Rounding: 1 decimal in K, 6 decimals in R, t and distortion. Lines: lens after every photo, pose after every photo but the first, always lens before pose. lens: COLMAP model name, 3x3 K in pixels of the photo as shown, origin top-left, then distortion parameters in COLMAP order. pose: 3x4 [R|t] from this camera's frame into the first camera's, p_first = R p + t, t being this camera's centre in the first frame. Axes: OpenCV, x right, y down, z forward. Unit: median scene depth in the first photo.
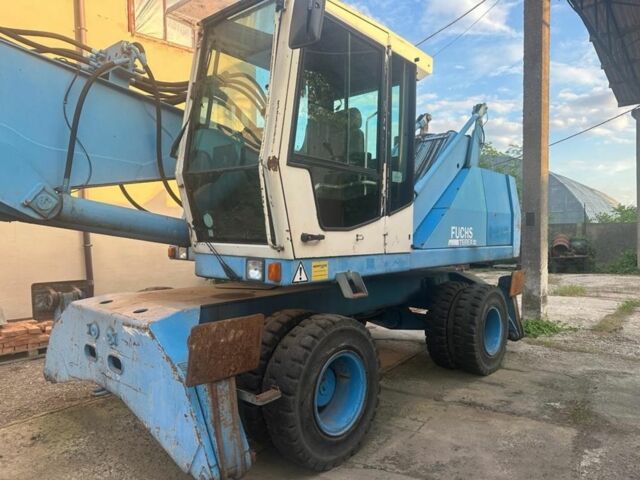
lens RADIAL K [[445.5, 0, 320.5], [0, 445.5, 238.7], [0, 0, 1]] dist [0.040473, -0.063793]
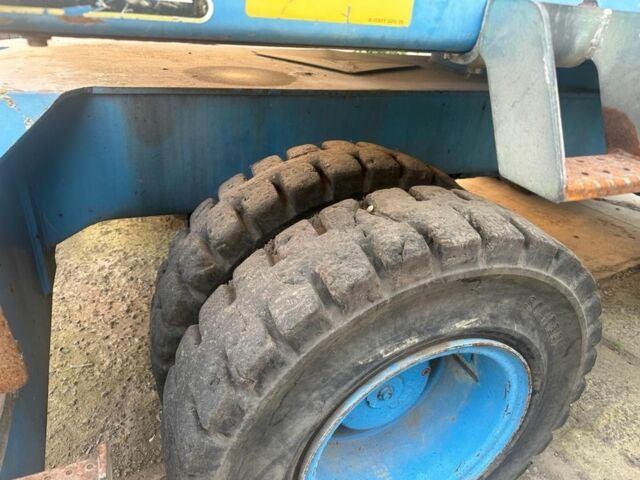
lens RADIAL K [[445.5, 0, 316.3], [0, 445.5, 236.0], [0, 0, 1]] dist [0.040473, -0.063793]
pose [[0.891980, 0.270146, -0.362482, 0.054689], [-0.080866, 0.884231, 0.459997, 0.076764], [0.444784, -0.380996, 0.810561, 0.766763]]
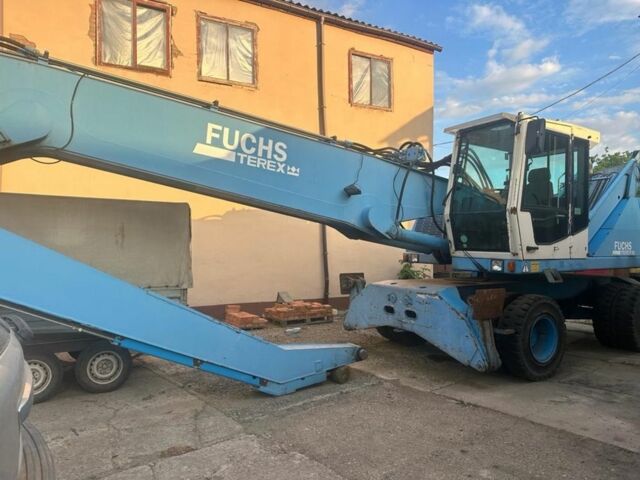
lens RADIAL K [[445.5, 0, 315.4], [0, 445.5, 237.9], [0, 0, 1]] dist [0.040473, -0.063793]
pose [[0.958206, -0.000652, -0.286079, -0.298181], [-0.006733, 0.999669, -0.024828, 0.004645], [0.286000, 0.025716, 0.957884, -0.898417]]
